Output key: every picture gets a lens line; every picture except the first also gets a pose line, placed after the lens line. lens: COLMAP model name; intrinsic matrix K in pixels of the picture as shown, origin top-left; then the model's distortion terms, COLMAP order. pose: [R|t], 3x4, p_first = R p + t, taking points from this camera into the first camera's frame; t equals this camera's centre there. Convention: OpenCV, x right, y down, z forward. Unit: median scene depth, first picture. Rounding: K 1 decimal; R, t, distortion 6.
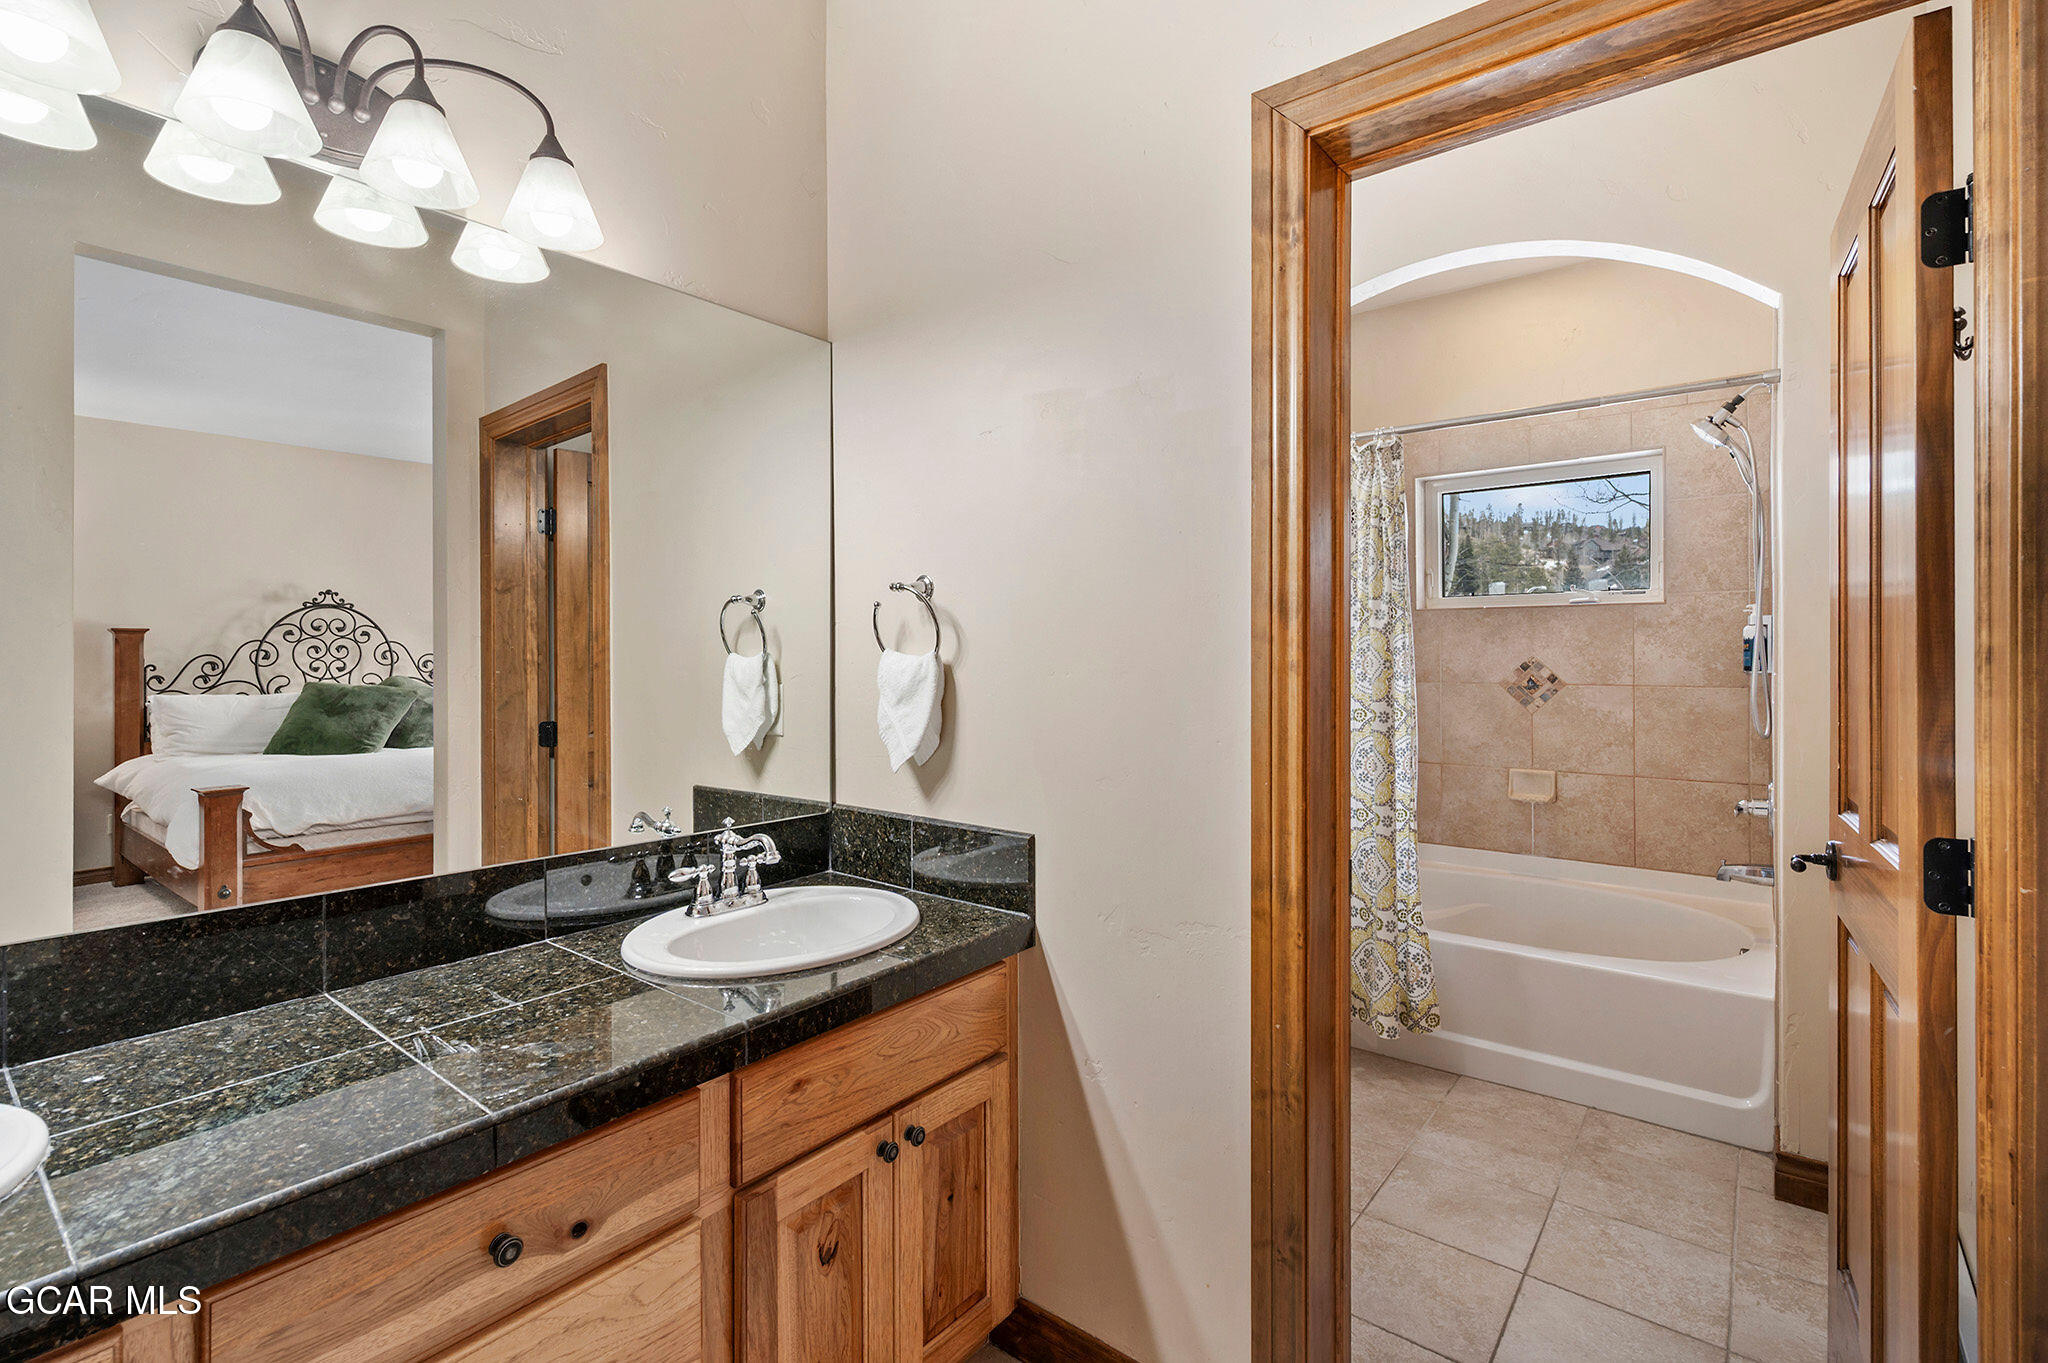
lens RADIAL K [[939.6, 0, 1026.2], [0, 939.6, 643.7], [0, 0, 1]] dist [-0.006794, 0.000344]
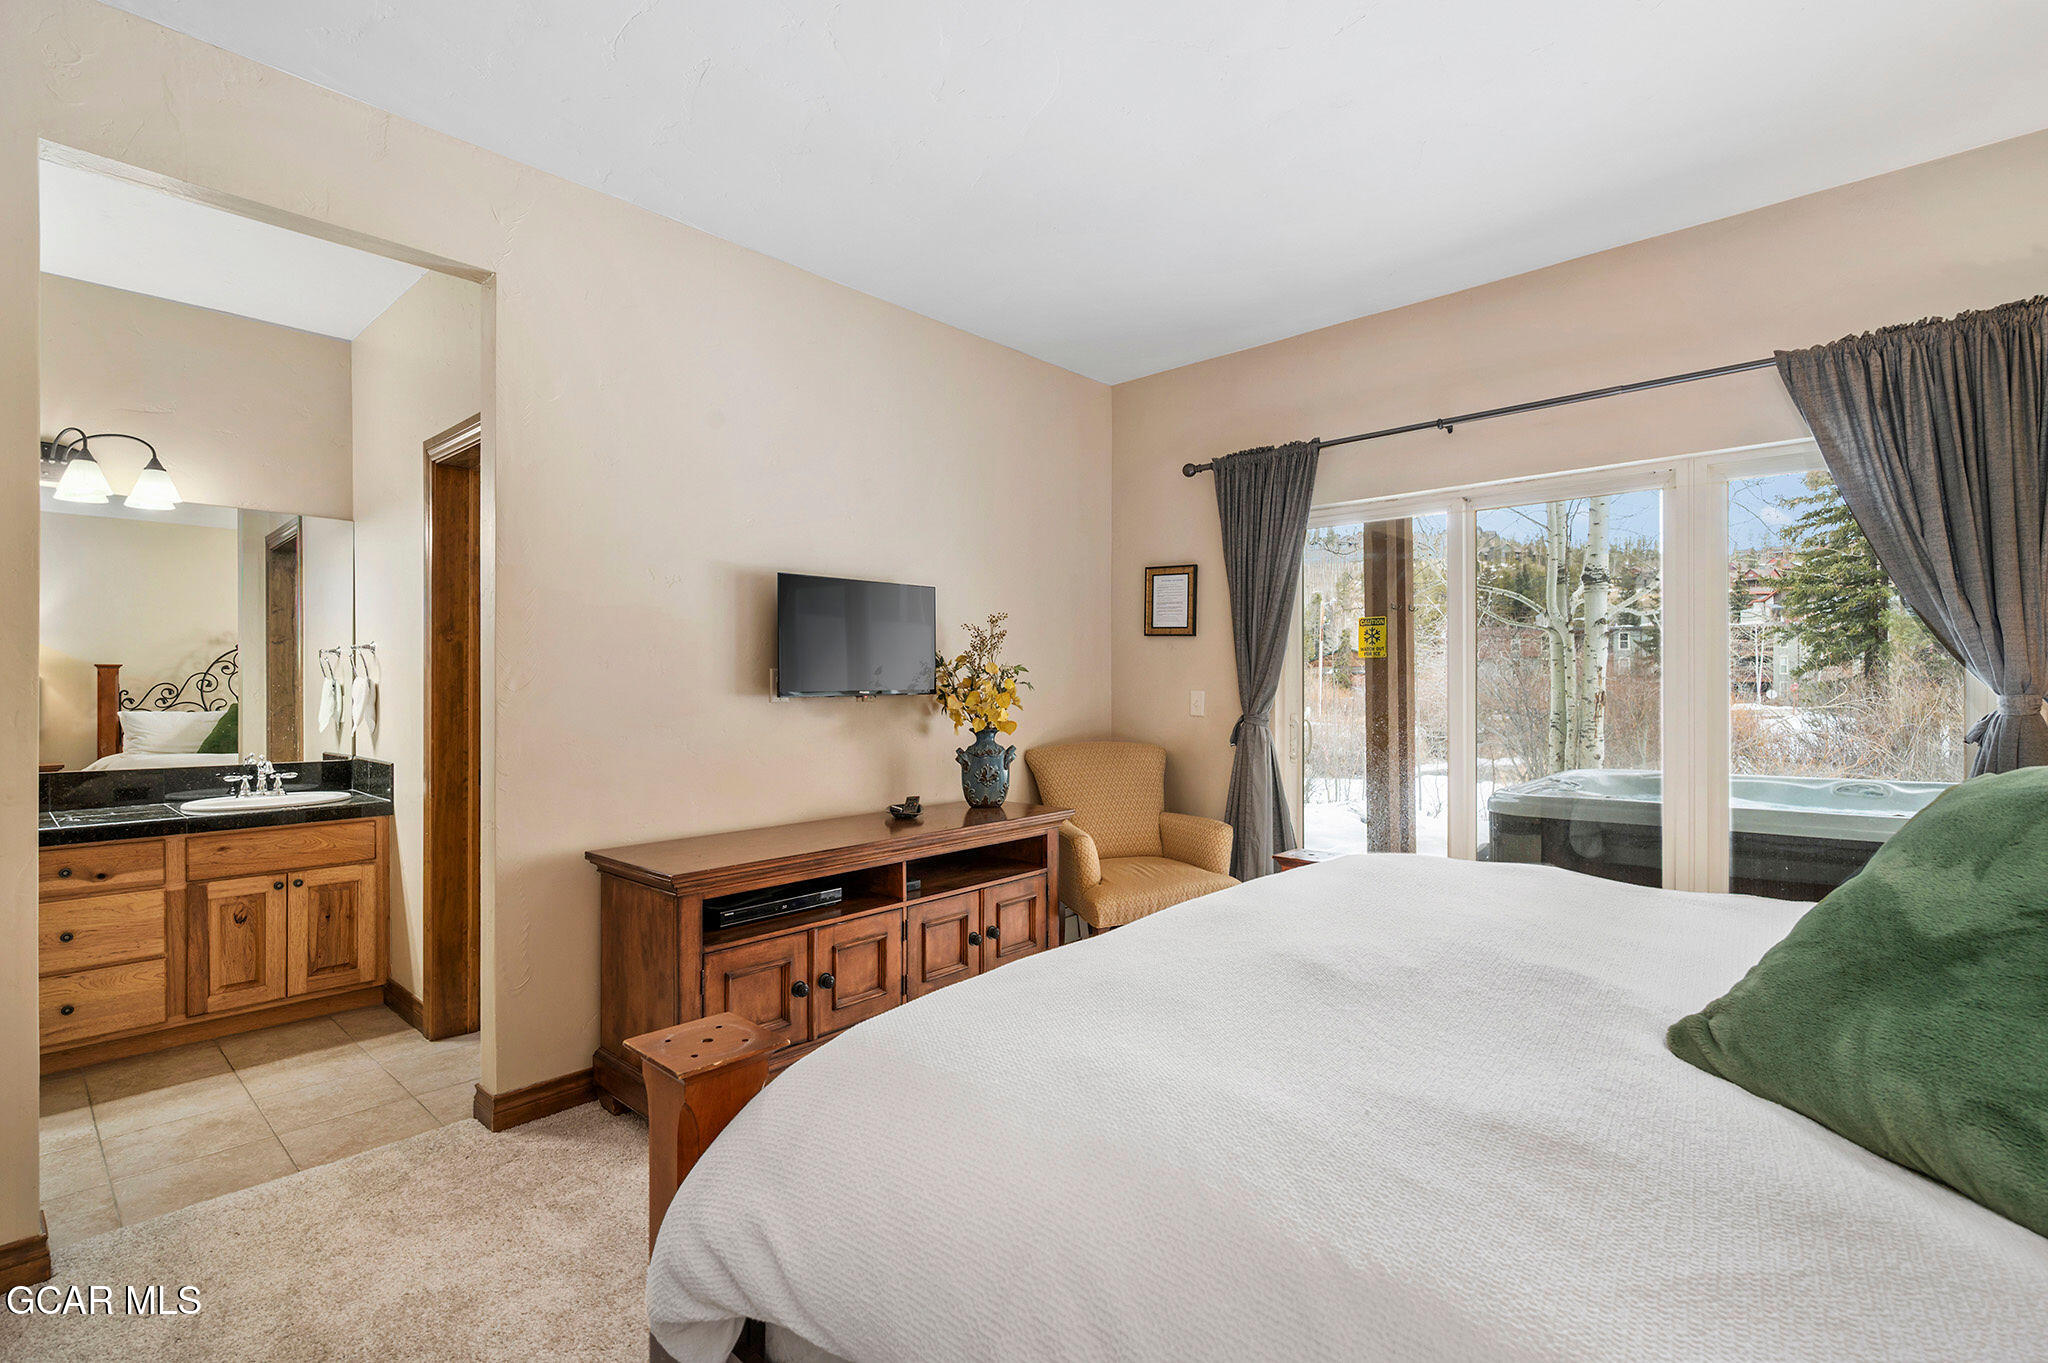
lens RADIAL K [[939.6, 0, 1019.9], [0, 939.6, 684.8], [0, 0, 1]] dist [-0.006794, 0.000344]
pose [[0.998643, 0.002417, -0.052013, 0.787898], [-0.002018, 0.999968, 0.007716, 0.001516], [0.052030, -0.007601, 0.998617, -0.543947]]
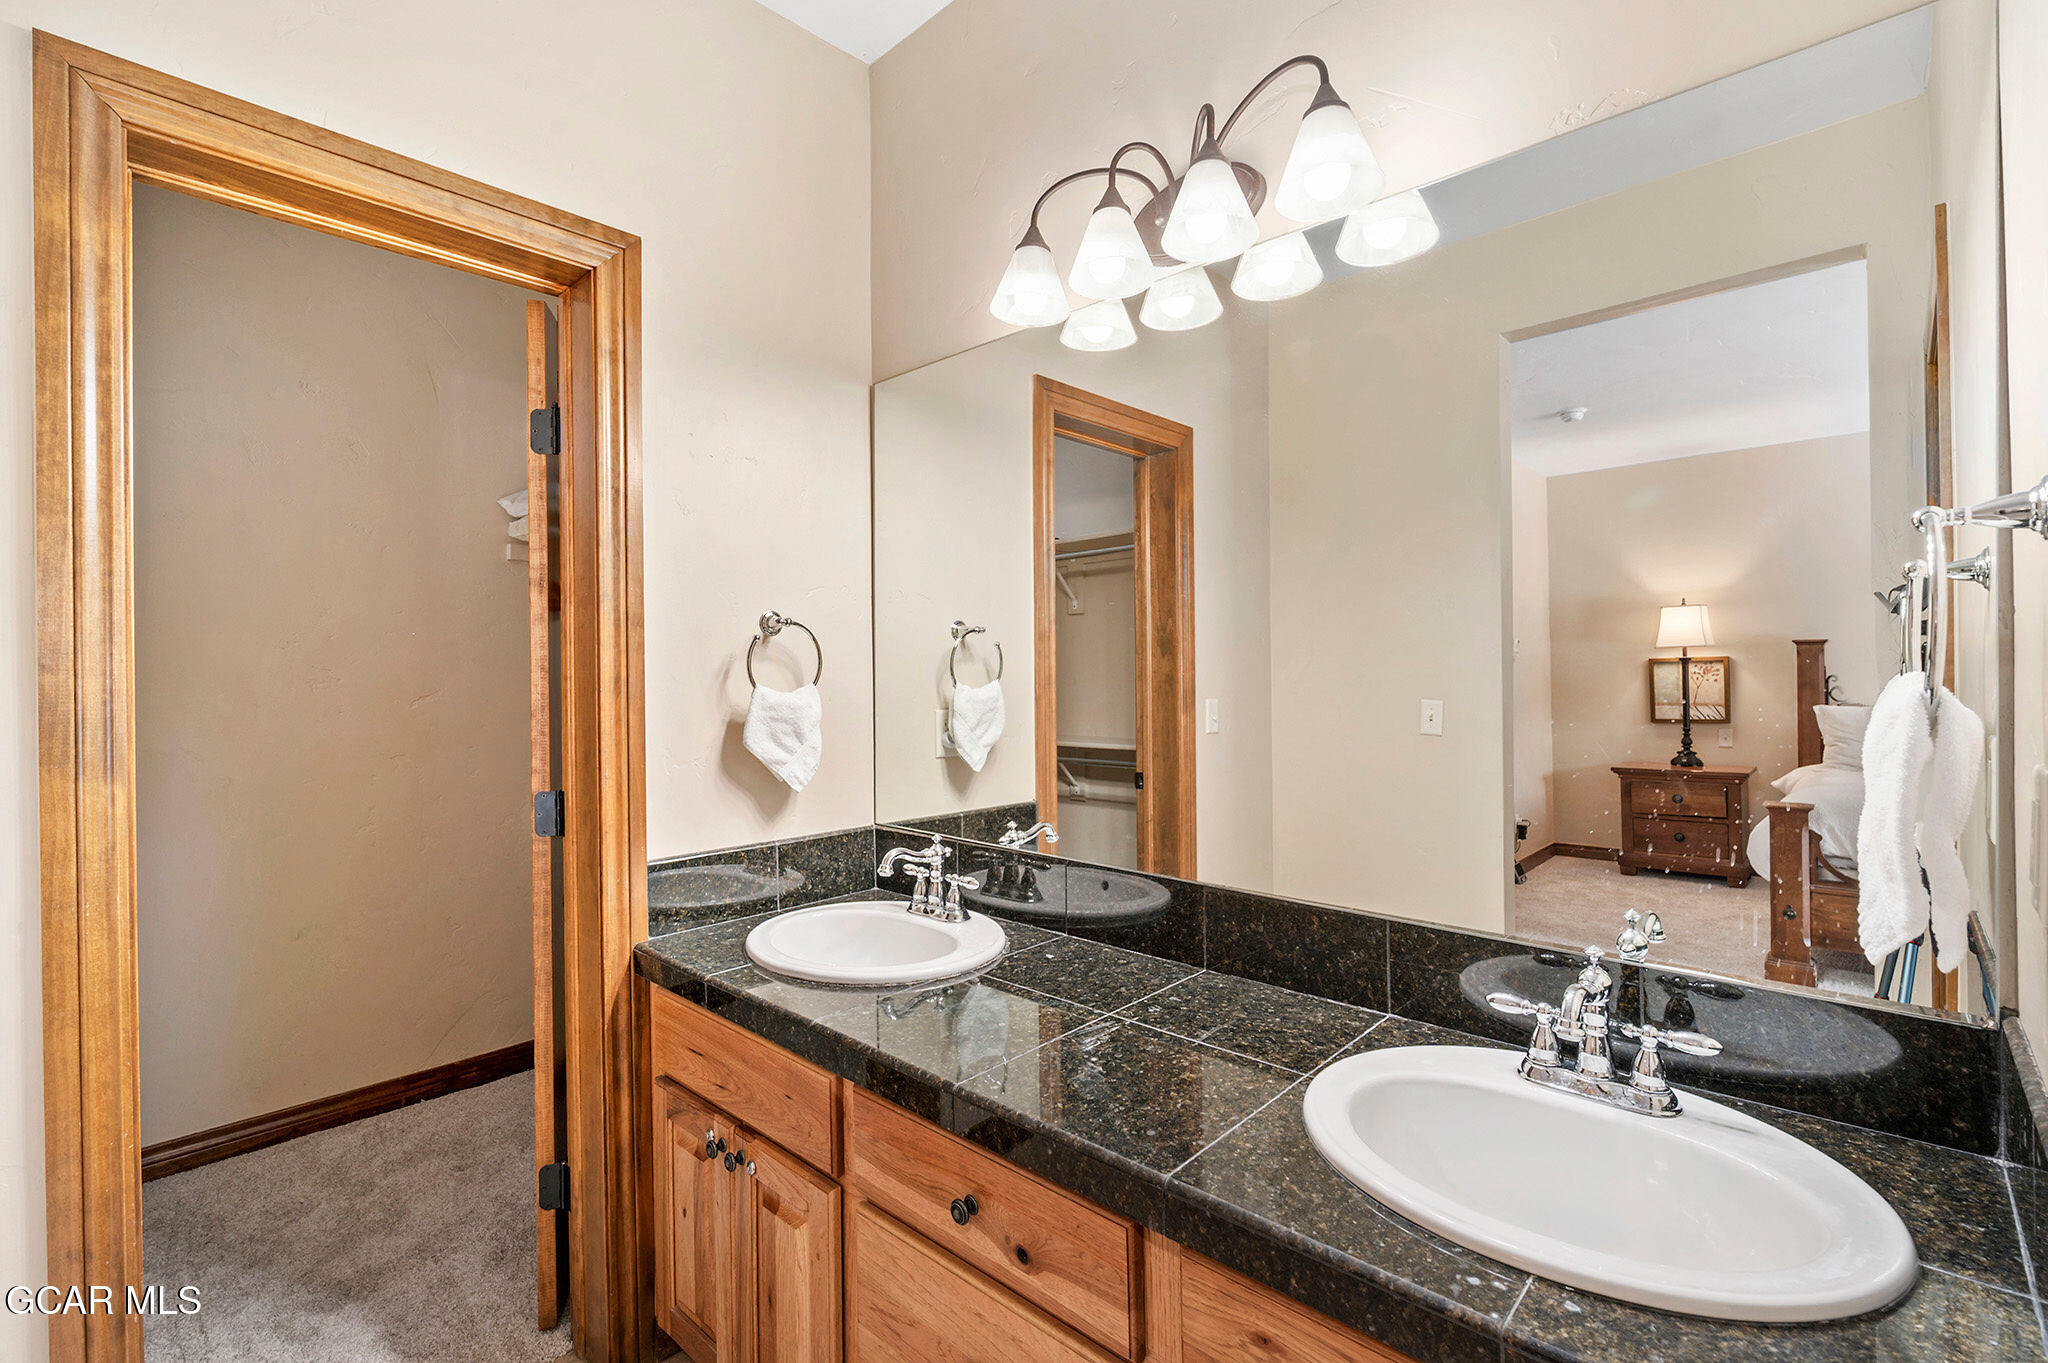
lens RADIAL K [[939.6, 0, 1056.8], [0, 939.6, 663.2], [0, 0, 1]] dist [-0.006794, 0.000344]
pose [[-0.039122, 0.007322, -0.999208, 0.165301], [0.008977, 0.999935, 0.006976, -0.006636], [0.999194, -0.008697, -0.039185, 0.338918]]
